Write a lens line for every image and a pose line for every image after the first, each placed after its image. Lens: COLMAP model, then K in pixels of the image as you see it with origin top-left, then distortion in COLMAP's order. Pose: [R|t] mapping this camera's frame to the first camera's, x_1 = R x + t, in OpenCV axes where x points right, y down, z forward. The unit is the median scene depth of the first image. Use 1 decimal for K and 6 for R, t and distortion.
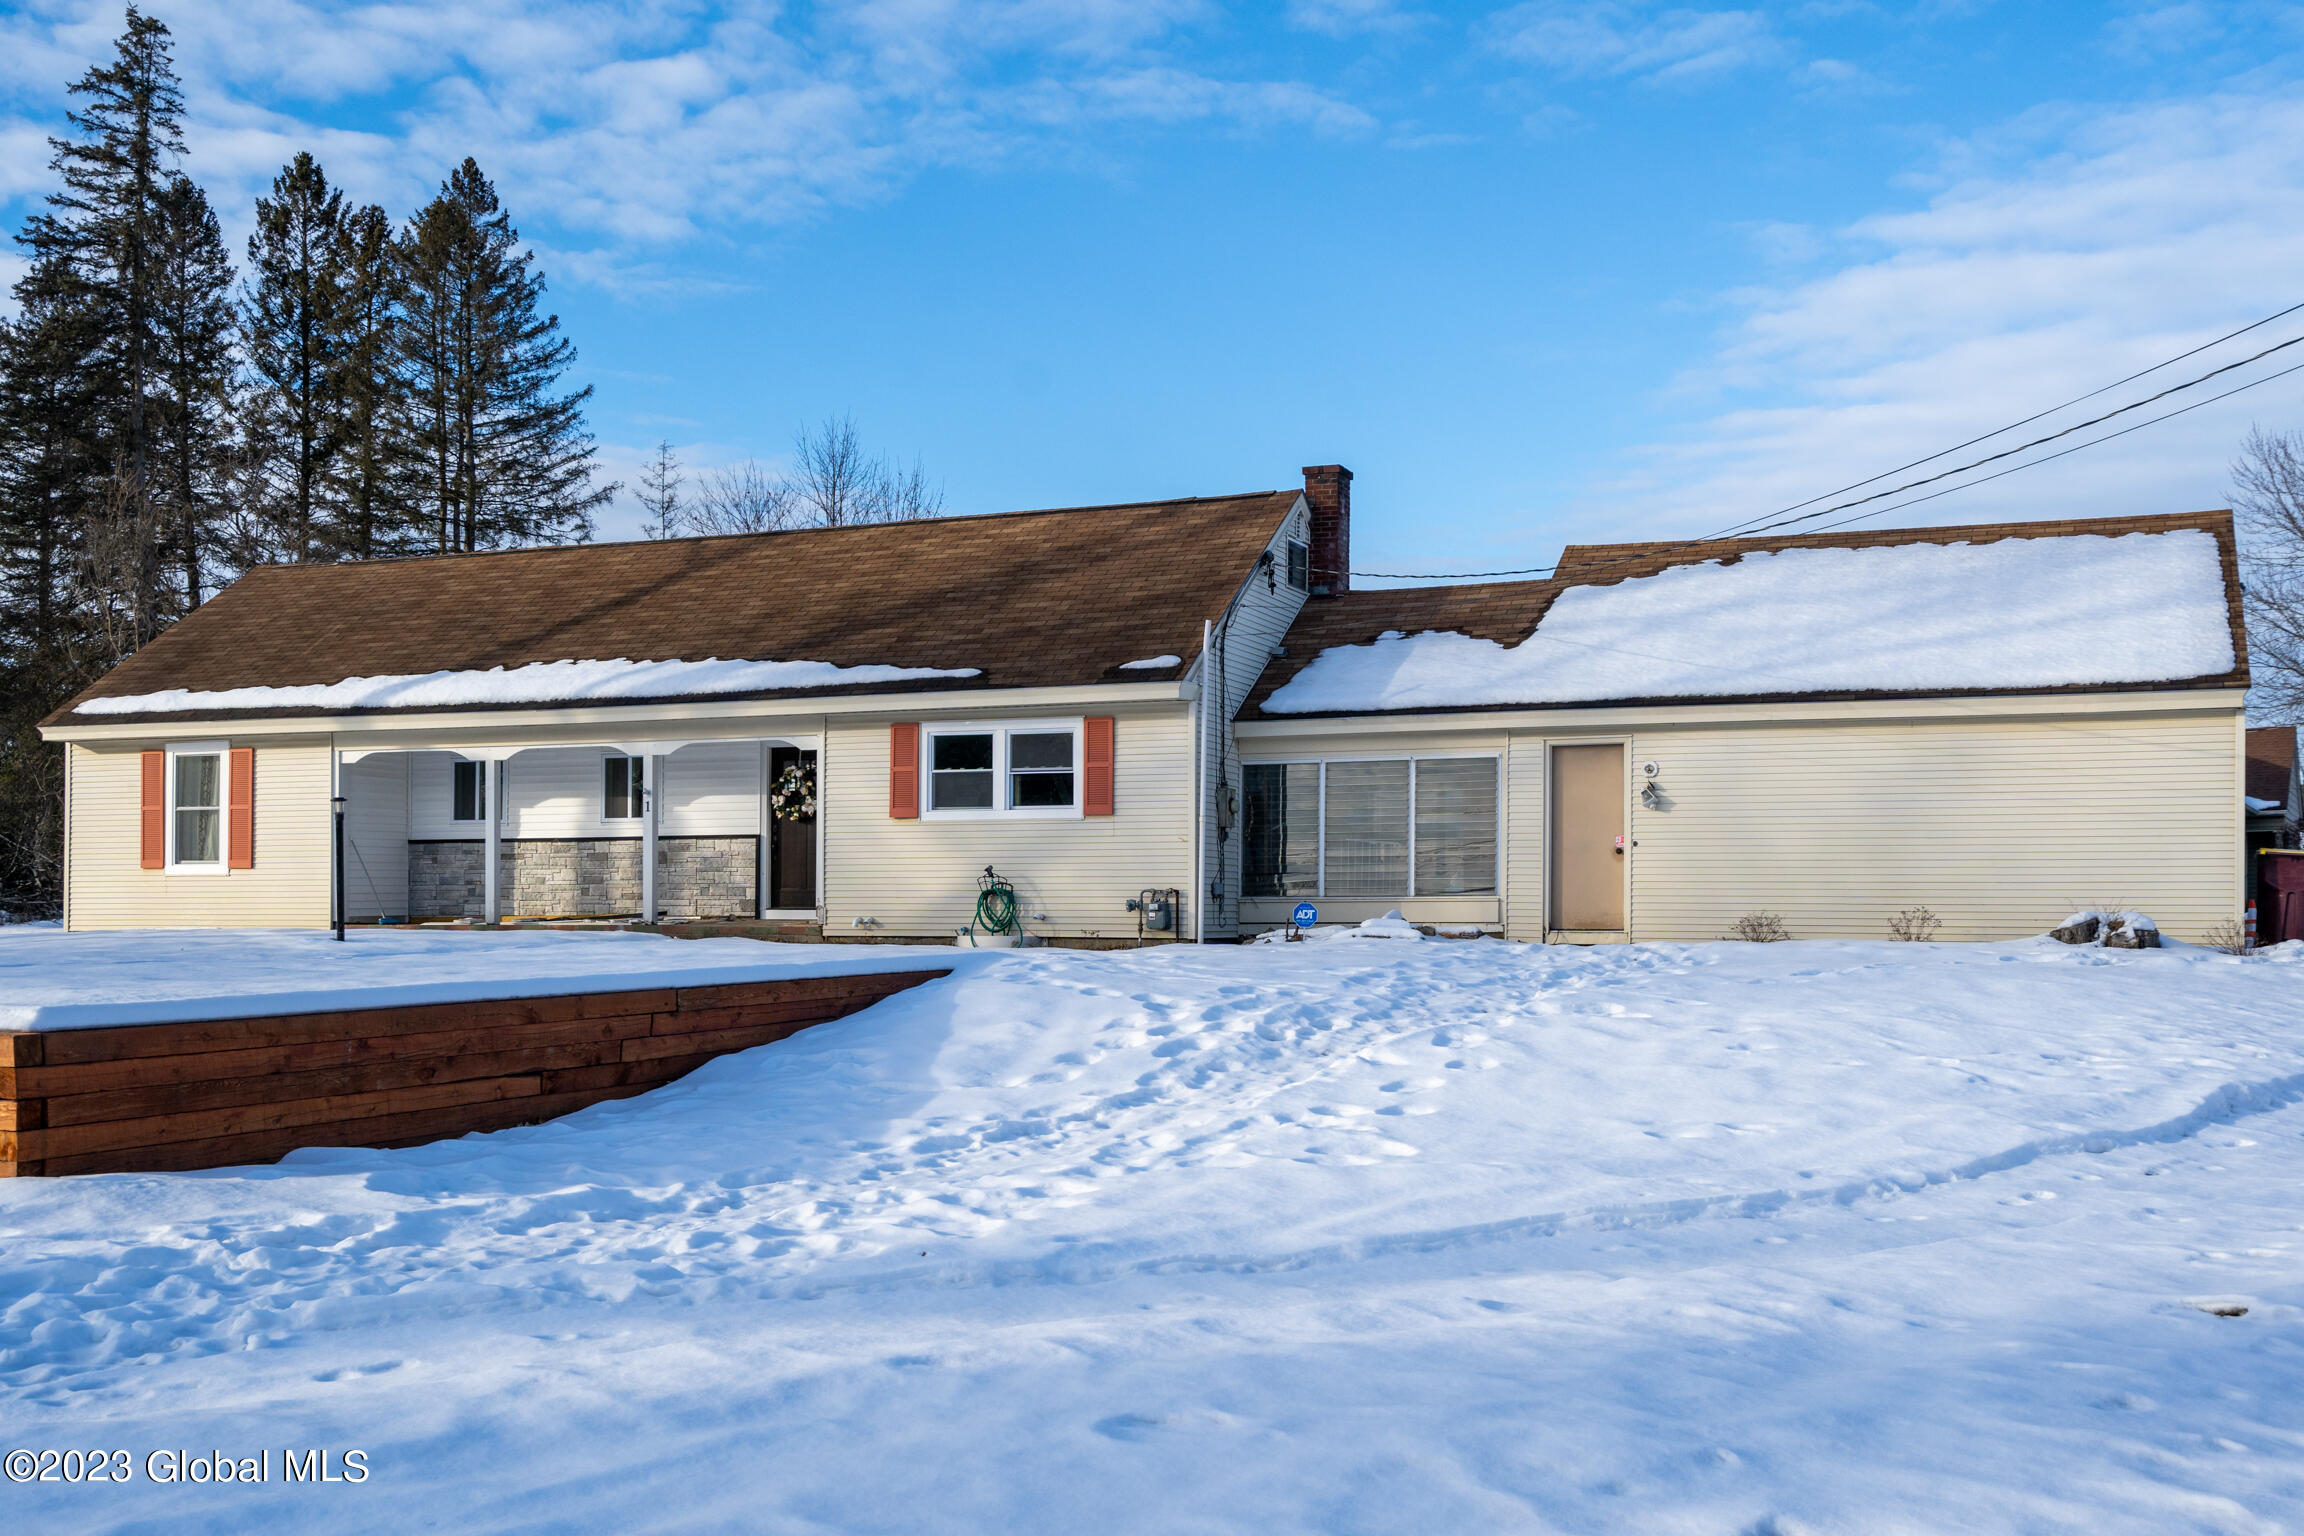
lens RADIAL K [[2243.1, 0, 1152.0], [0, 2243.1, 768.0], [0, 0, 1]] dist [-0.001731, -0.001289]
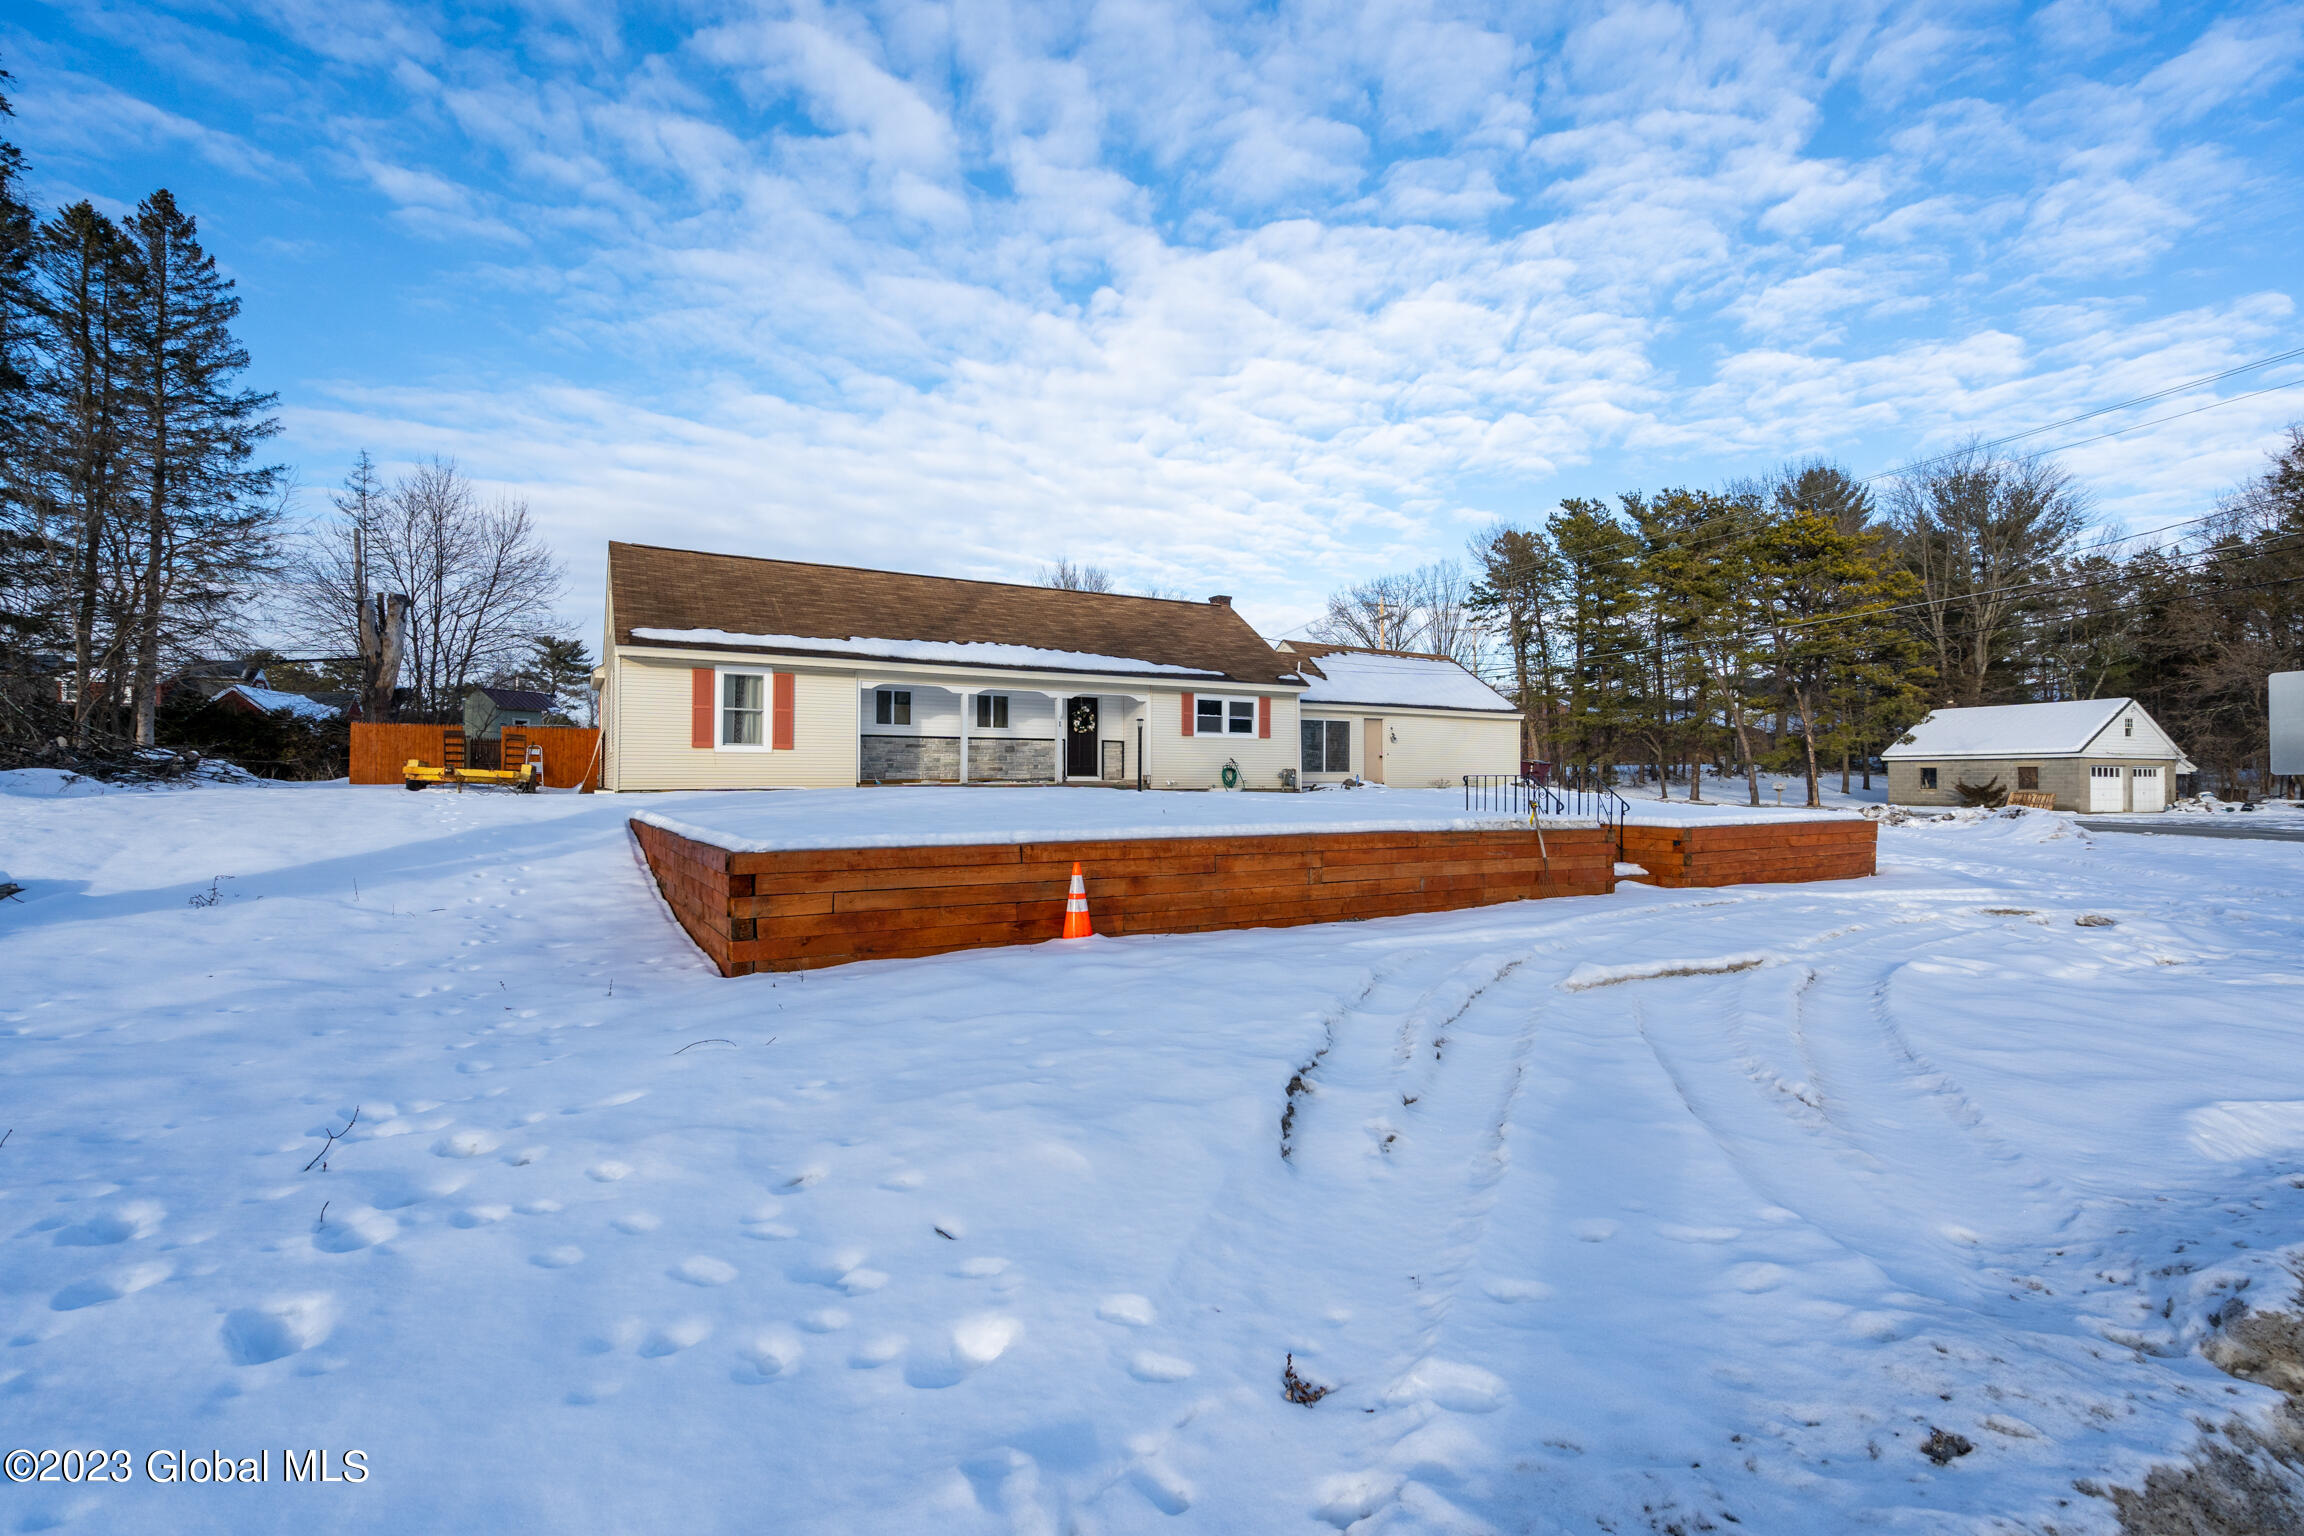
lens RADIAL K [[1066.8, 0, 1152.0], [0, 1066.8, 768.0], [0, 0, 1]] dist [0.001075, 0.000343]
pose [[0.624422, 0.010483, 0.781017, -0.956830], [-0.054281, 0.998075, 0.030002, 0.024483], [-0.779199, -0.061128, 0.623789, 0.363625]]
